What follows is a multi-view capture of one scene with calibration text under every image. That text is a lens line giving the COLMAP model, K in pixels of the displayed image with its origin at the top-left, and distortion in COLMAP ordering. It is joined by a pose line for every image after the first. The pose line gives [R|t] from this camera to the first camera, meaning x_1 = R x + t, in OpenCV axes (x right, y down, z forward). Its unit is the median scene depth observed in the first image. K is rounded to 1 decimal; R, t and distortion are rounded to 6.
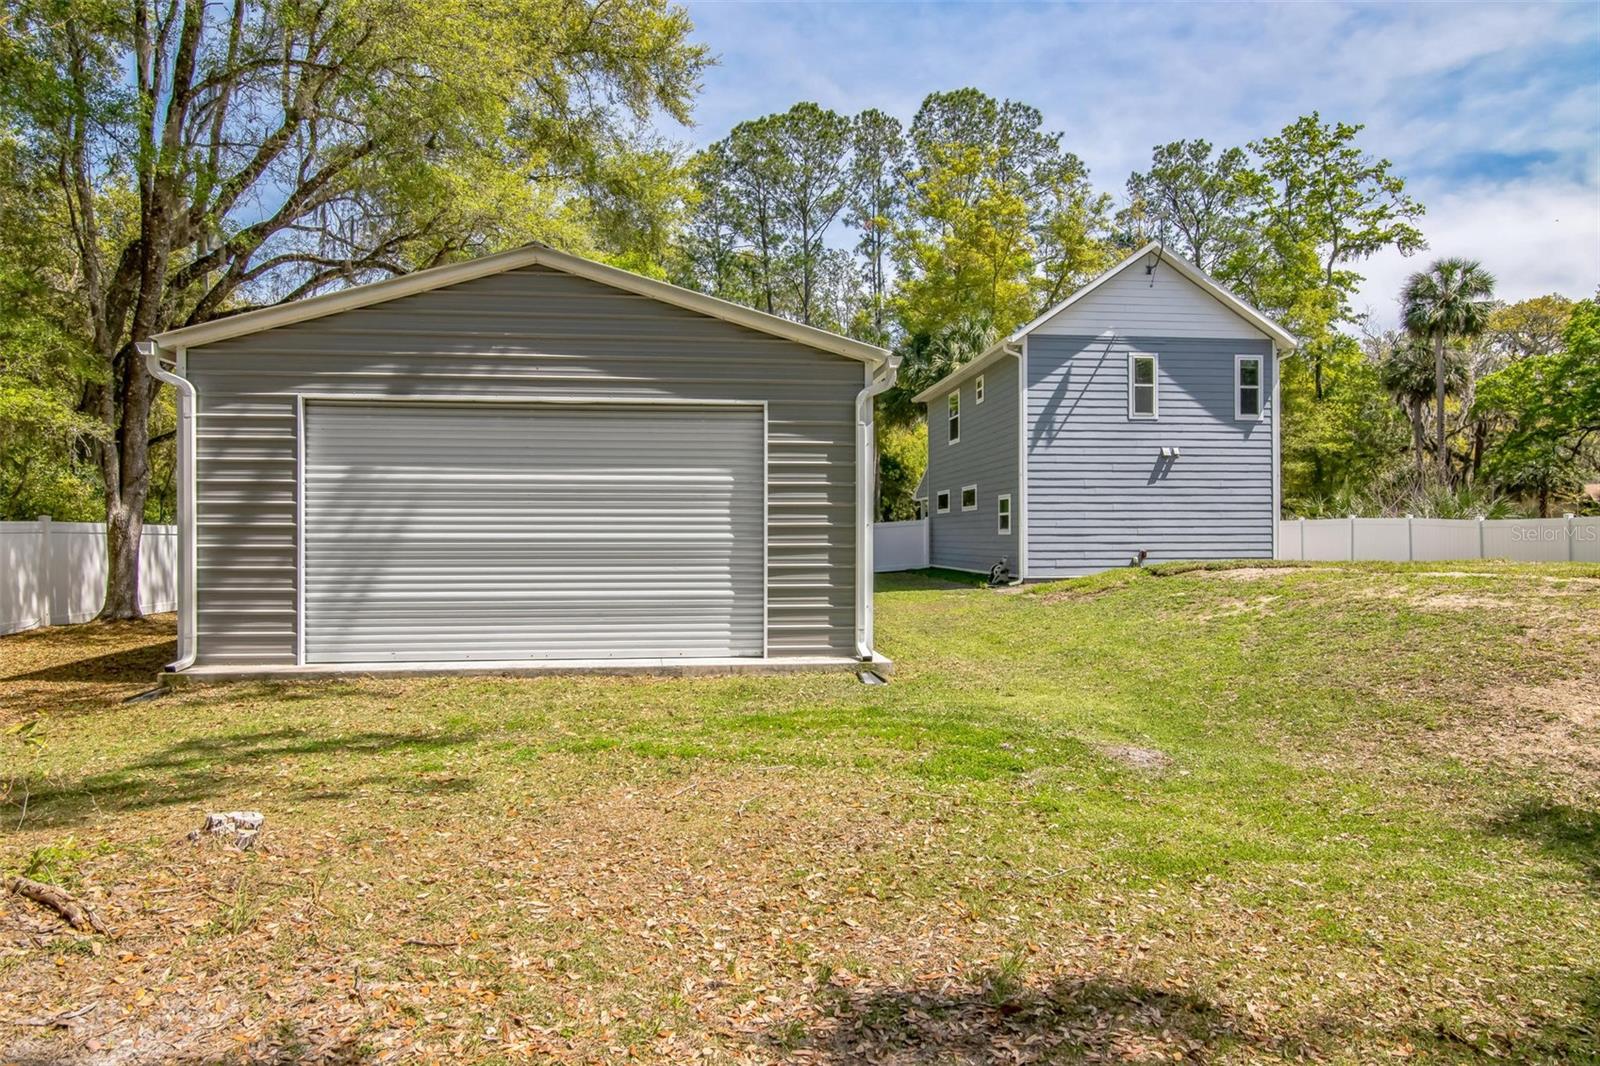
lens RADIAL K [[968.2, 0, 796.0], [0, 968.2, 541.5], [0, 0, 1]] dist [-0.009181, -0.000776]
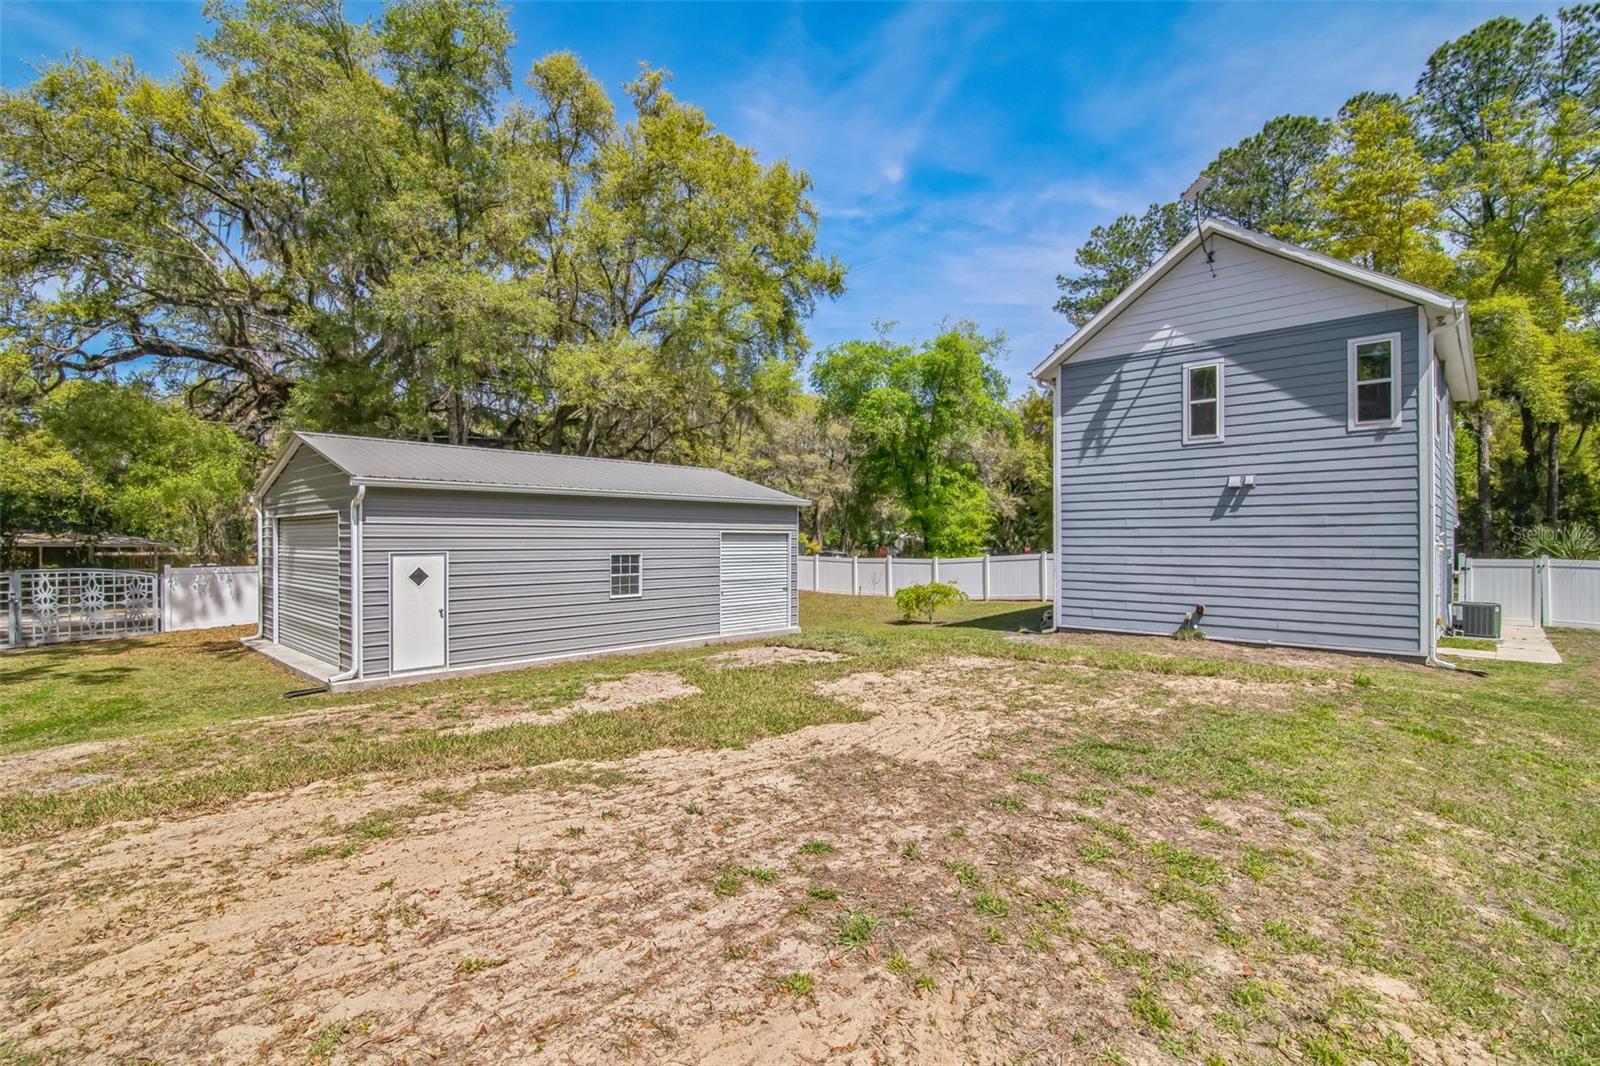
lens RADIAL K [[739.9, 0, 795.7], [0, 739.9, 534.6], [0, 0, 1]] dist [-0.023292, 0.000066]
pose [[0.650313, -0.003241, -0.759659, 0.595064], [-0.003951, 0.999963, -0.007648, -0.043099], [0.759656, 0.007975, 0.650276, 0.337316]]
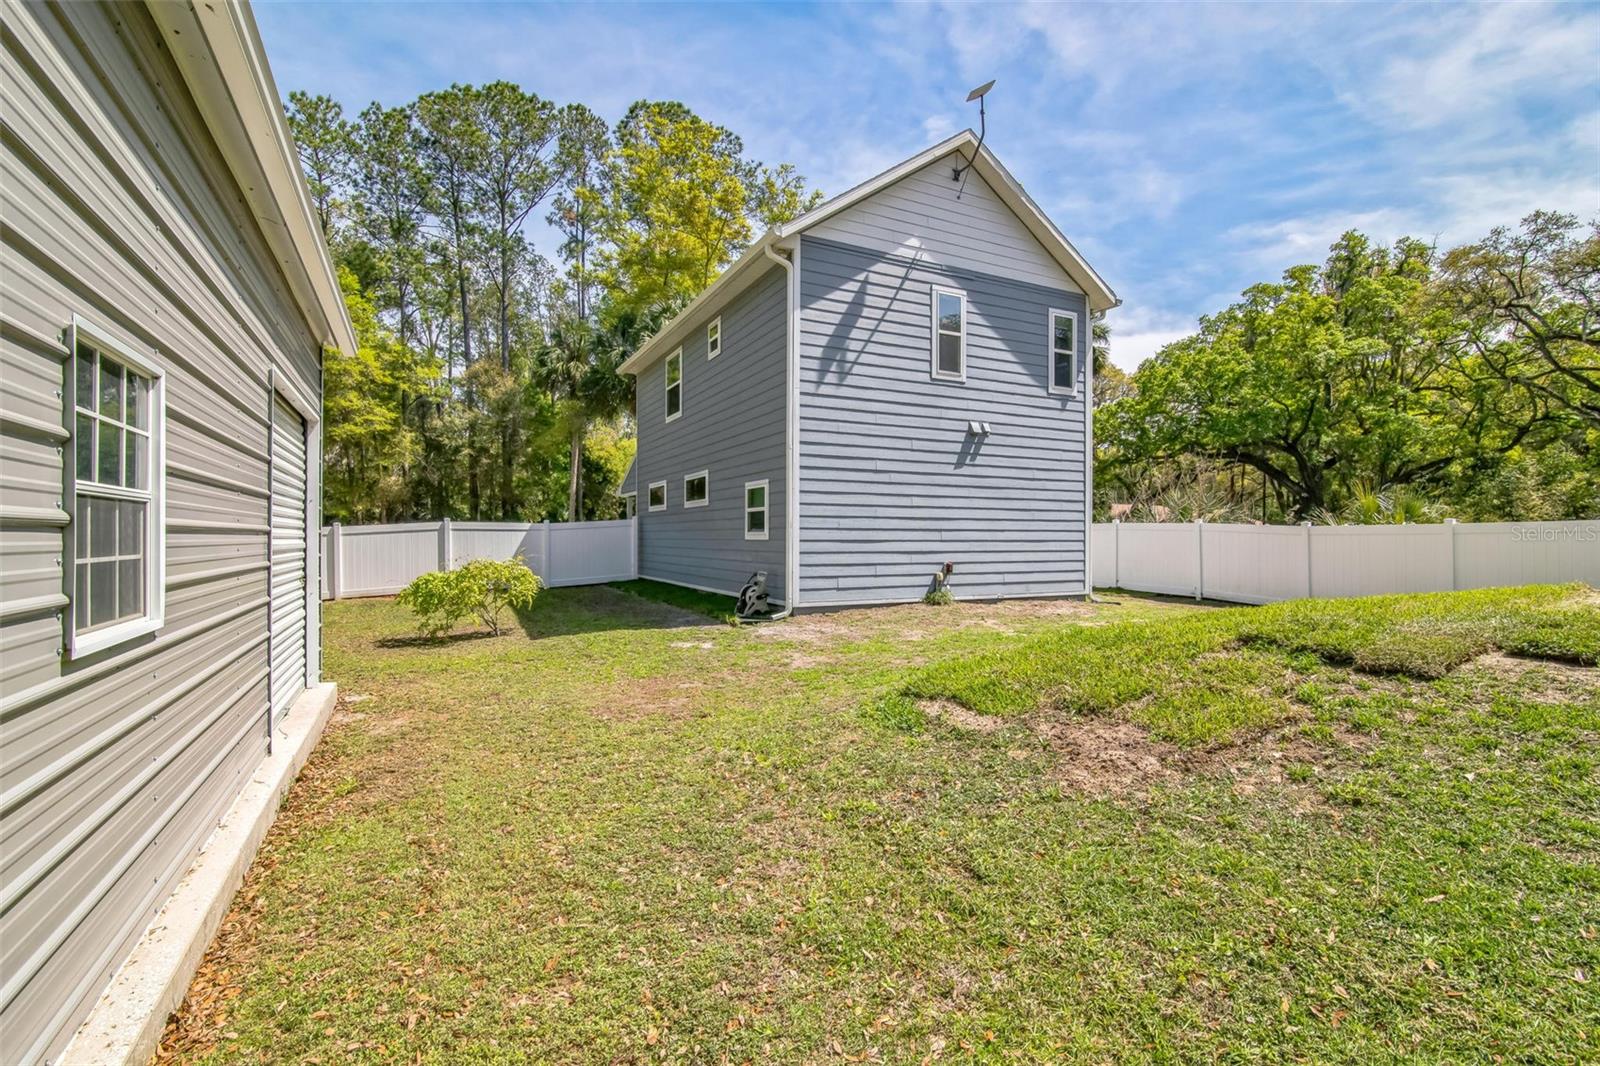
lens RADIAL K [[739.9, 0, 799.2], [0, 739.9, 544.3], [0, 0, 1]] dist [-0.023292, 0.000066]
pose [[0.934123, 0.003273, 0.356935, 0.059621], [-0.004848, 0.999982, 0.003518, -0.005972], [-0.356917, -0.005017, 0.934123, 0.519645]]
